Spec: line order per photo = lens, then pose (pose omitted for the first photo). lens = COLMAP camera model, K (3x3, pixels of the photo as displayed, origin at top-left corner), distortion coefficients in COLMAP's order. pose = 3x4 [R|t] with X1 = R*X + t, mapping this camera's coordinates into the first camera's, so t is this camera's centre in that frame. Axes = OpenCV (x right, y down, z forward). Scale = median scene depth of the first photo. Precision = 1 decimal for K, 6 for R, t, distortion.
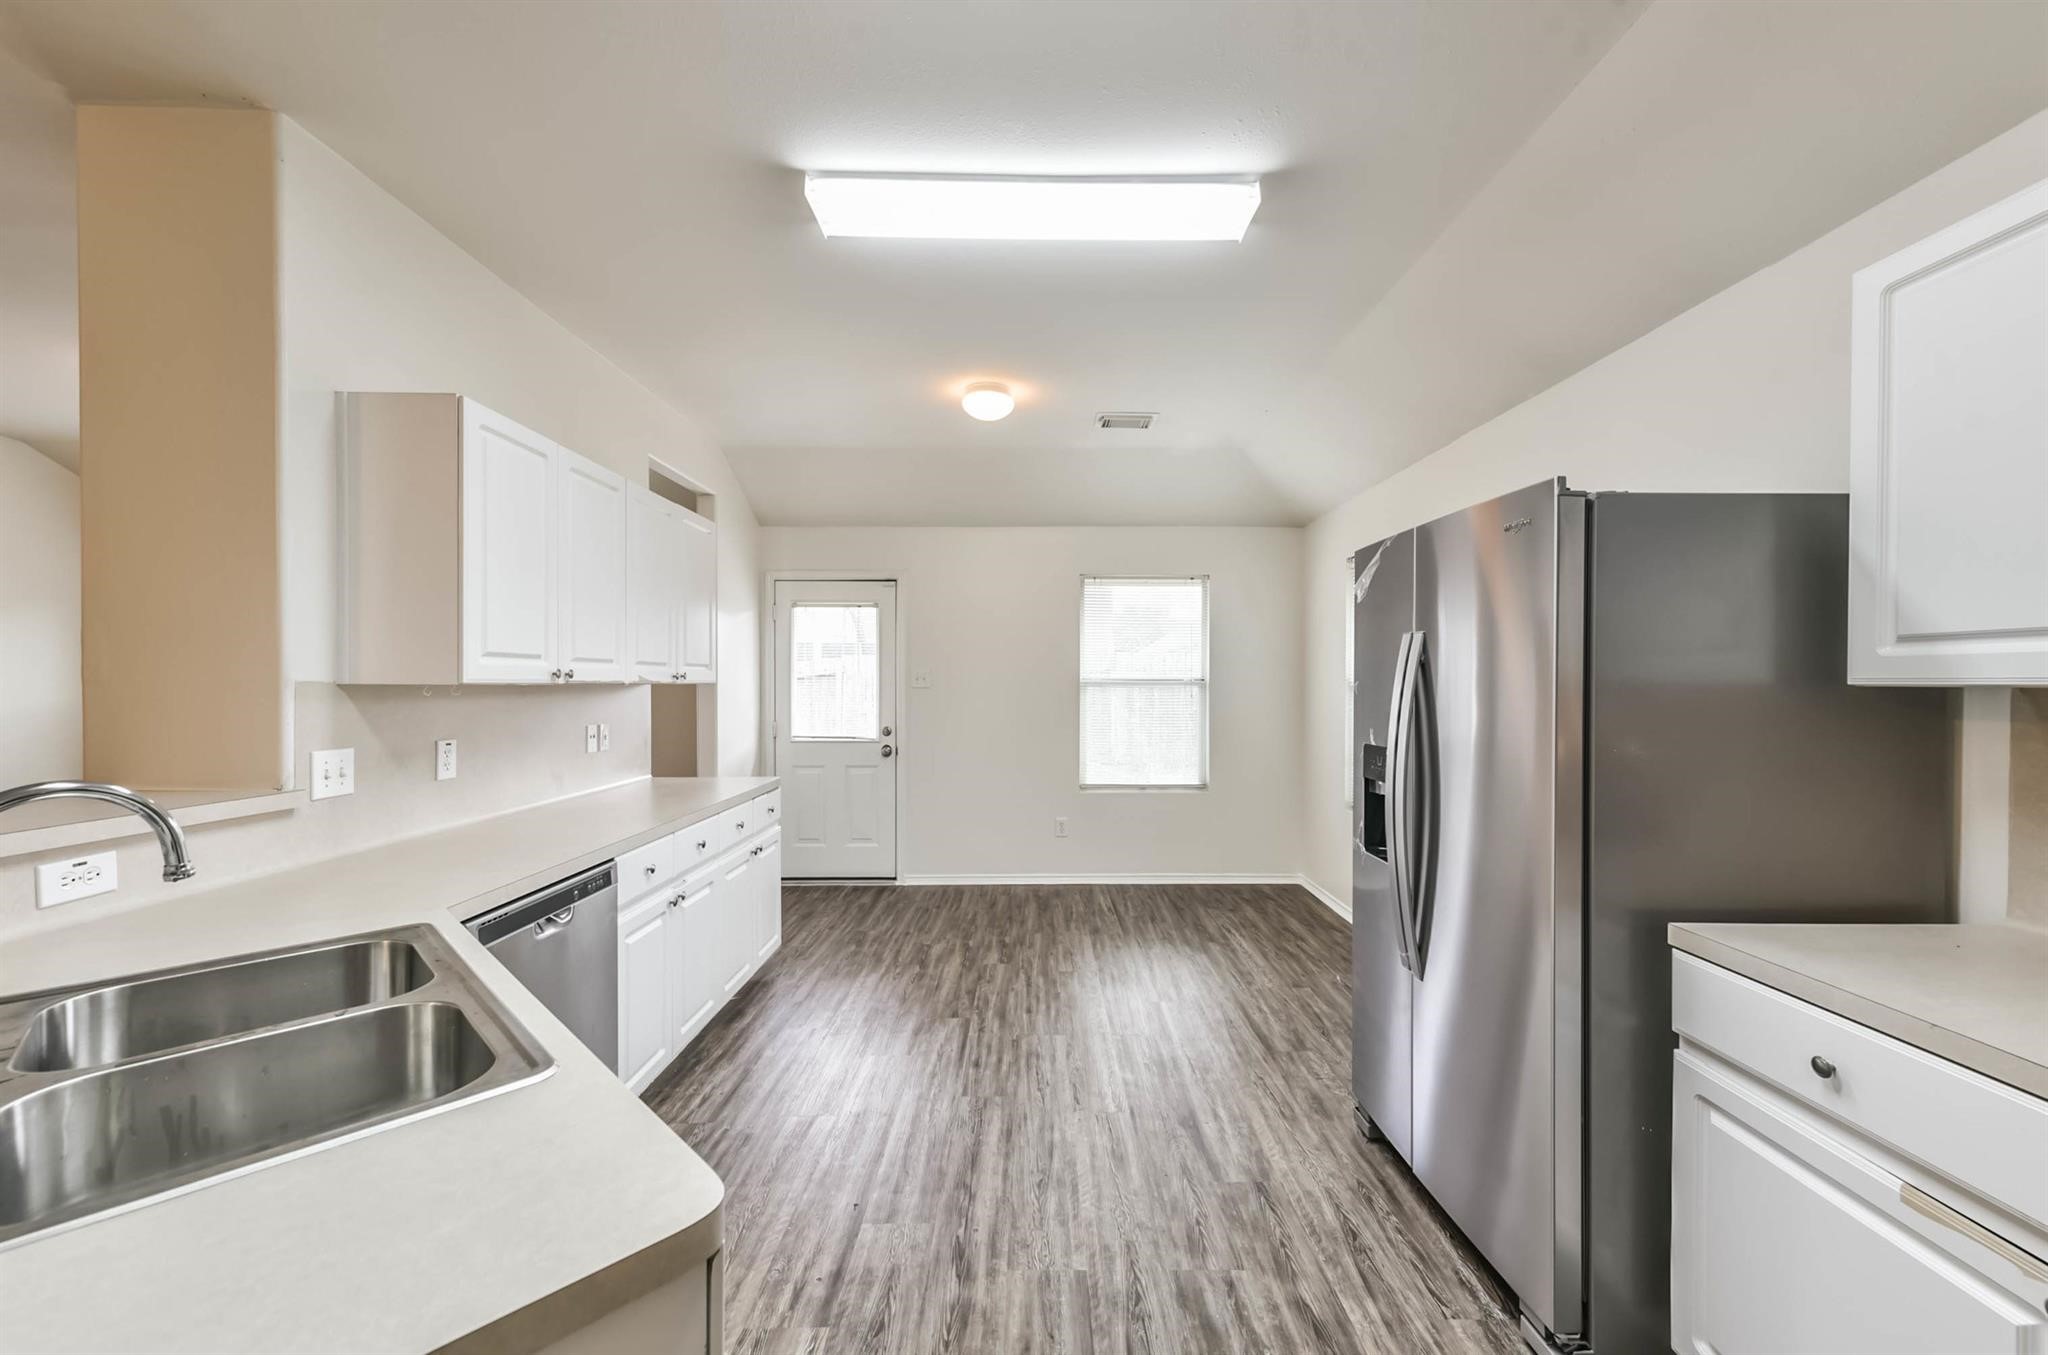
lens RADIAL K [[798.7, 0, 1036.4], [0, 798.7, 686.7], [0, 0, 1]] dist [0.010277, -0.000422]
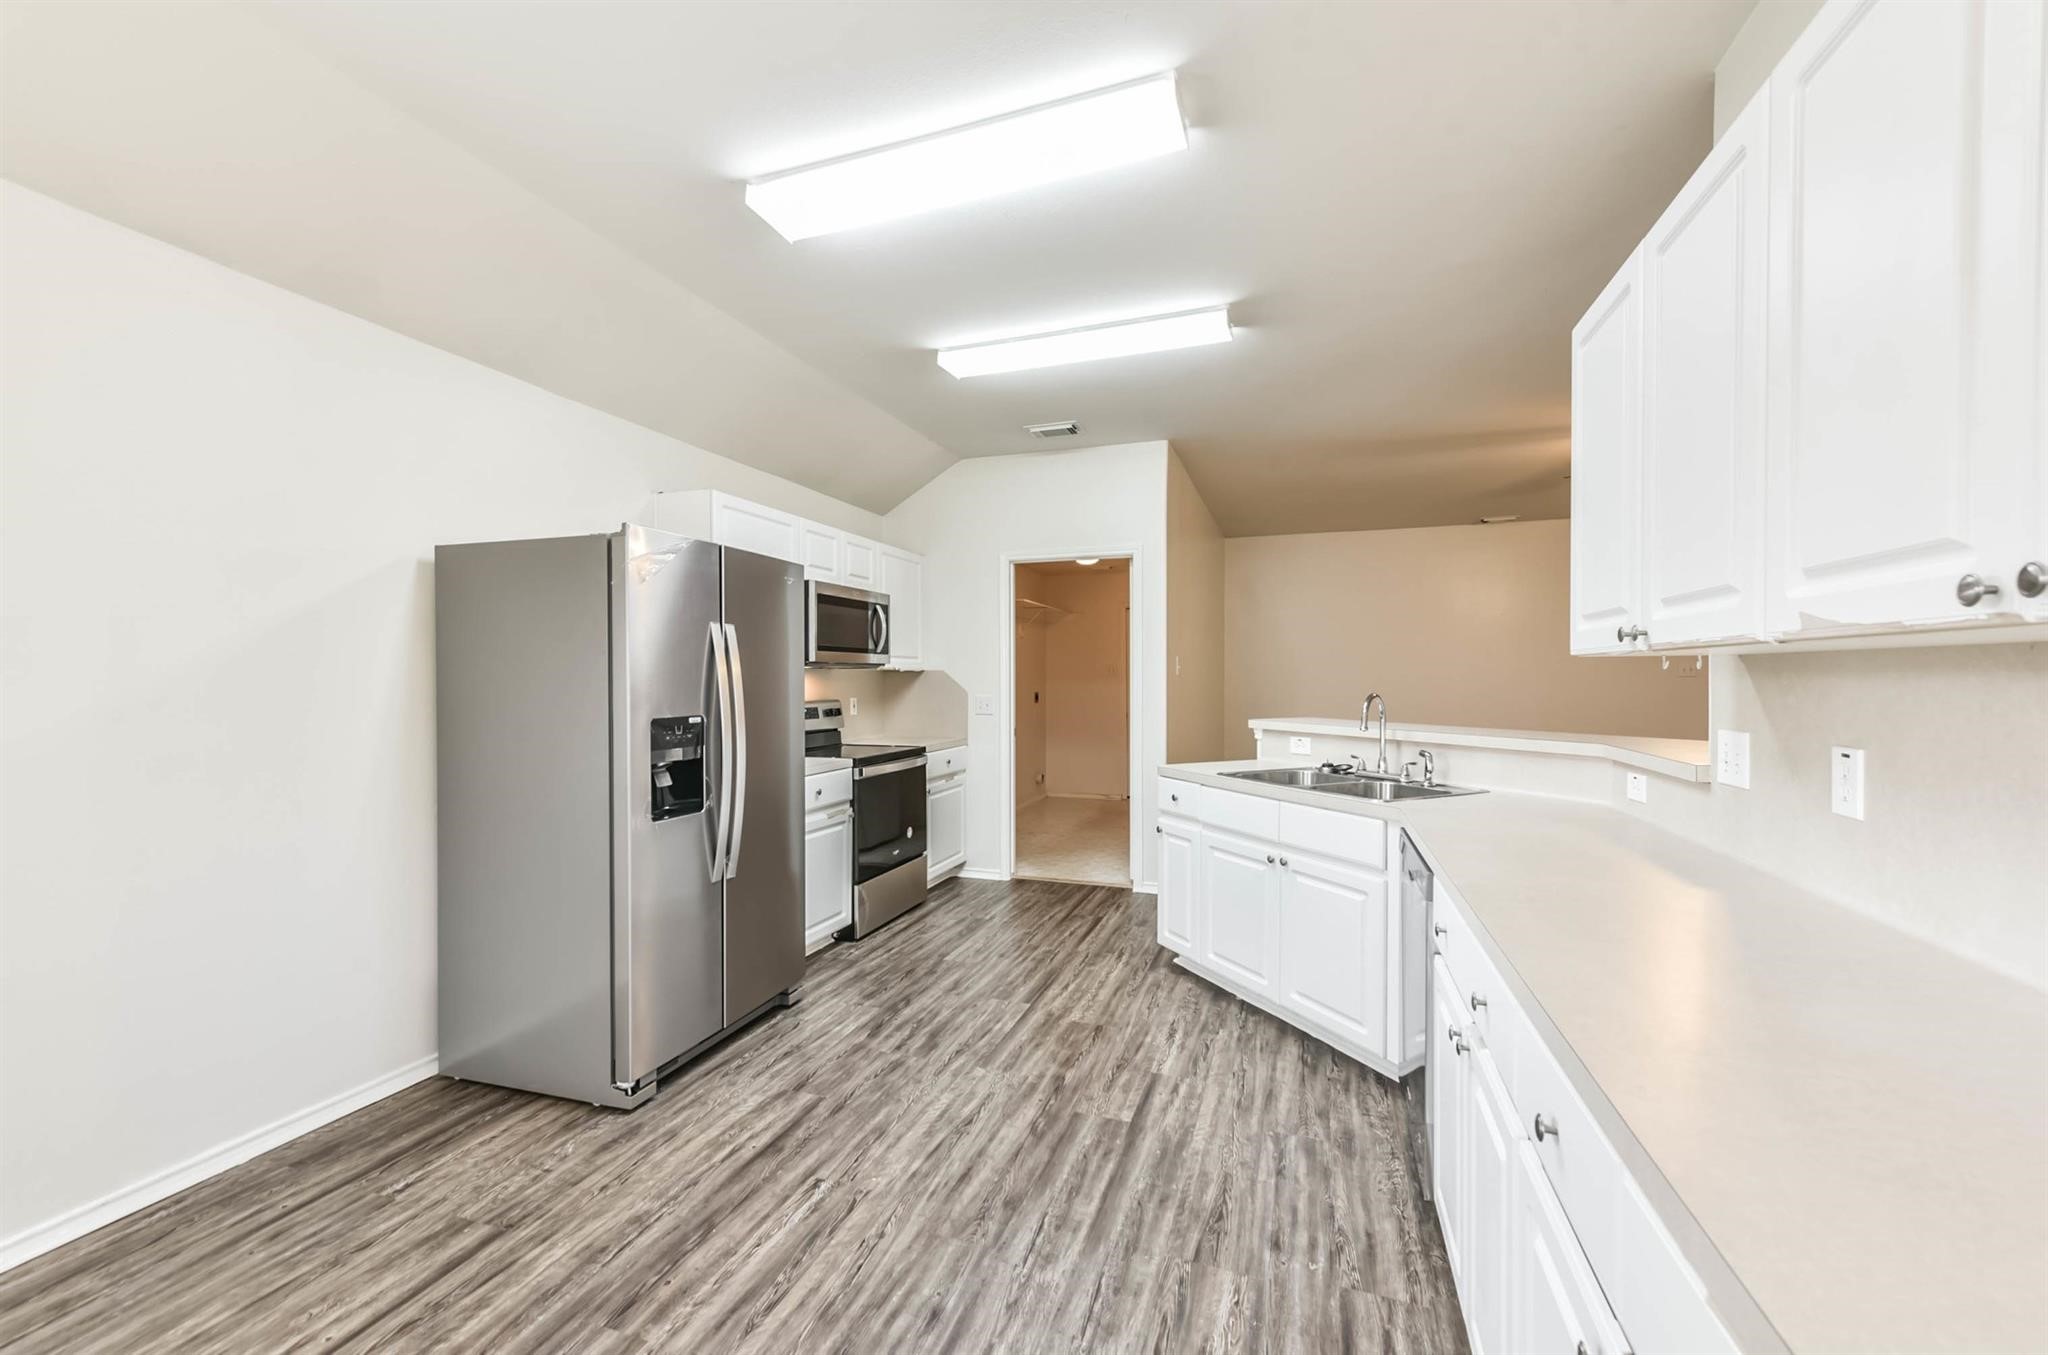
lens RADIAL K [[798.7, 0, 1036.4], [0, 798.7, 686.7], [0, 0, 1]] dist [0.010277, -0.000422]
pose [[-0.944980, -0.003855, 0.327105, -0.357063], [0.002221, 0.999832, 0.018198, 0.010473], [-0.327120, 0.017923, -0.944813, 1.632030]]
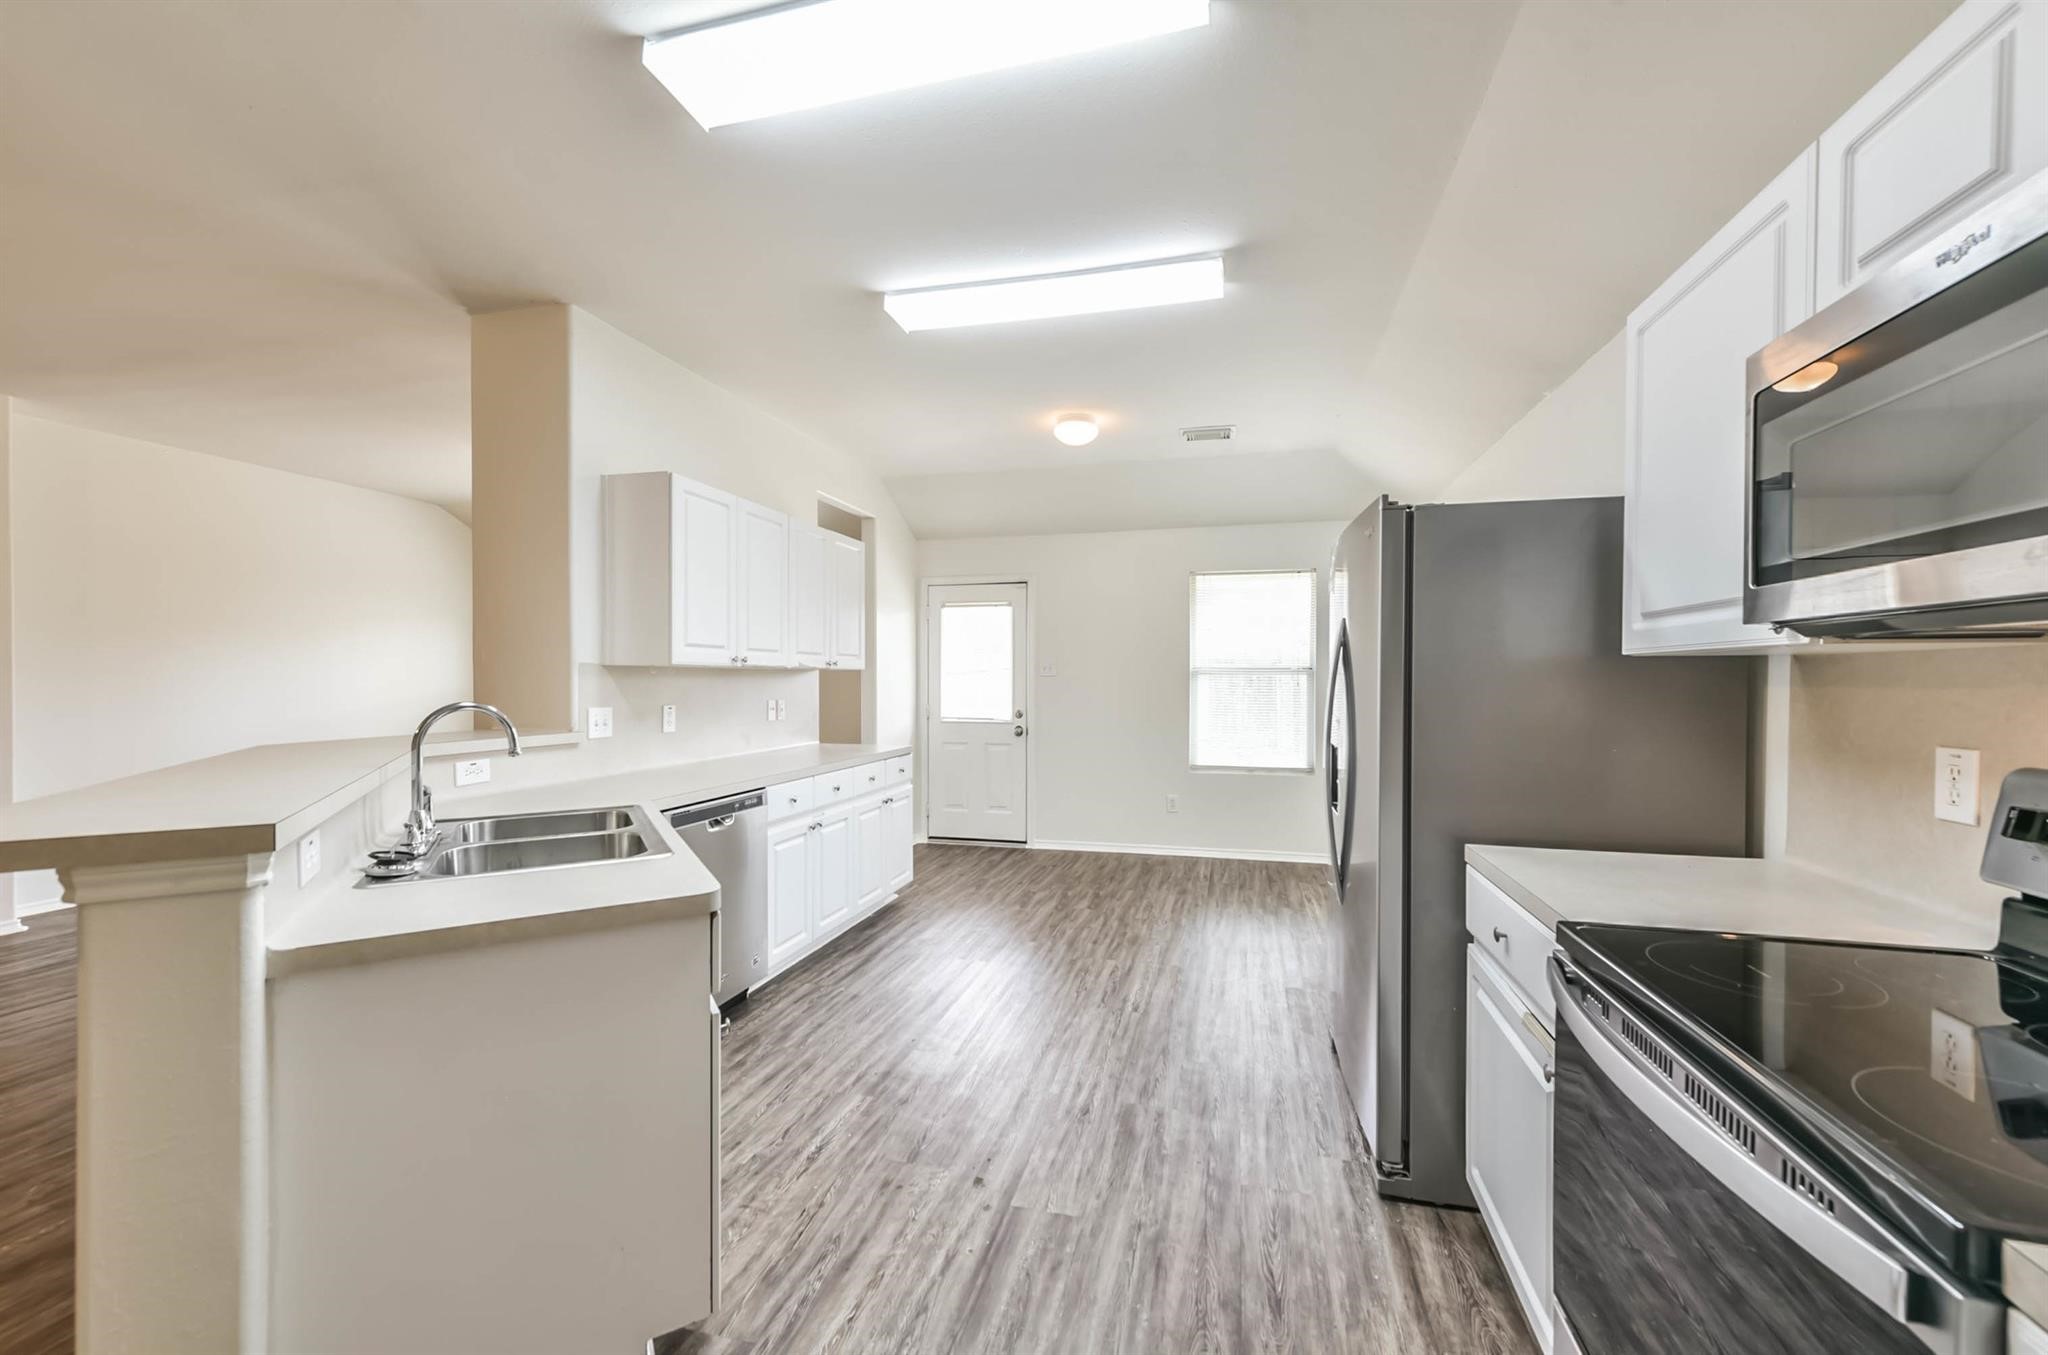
lens RADIAL K [[803.0, 0, 1037.1], [0, 803.0, 686.4], [0, 0, 1]] dist [0.010042, 0.000076]
pose [[0.968070, 0.002995, -0.250663, 0.258589], [-0.002198, 0.999992, 0.003460, 0.024378], [0.250671, -0.002799, 0.968068, -0.227346]]
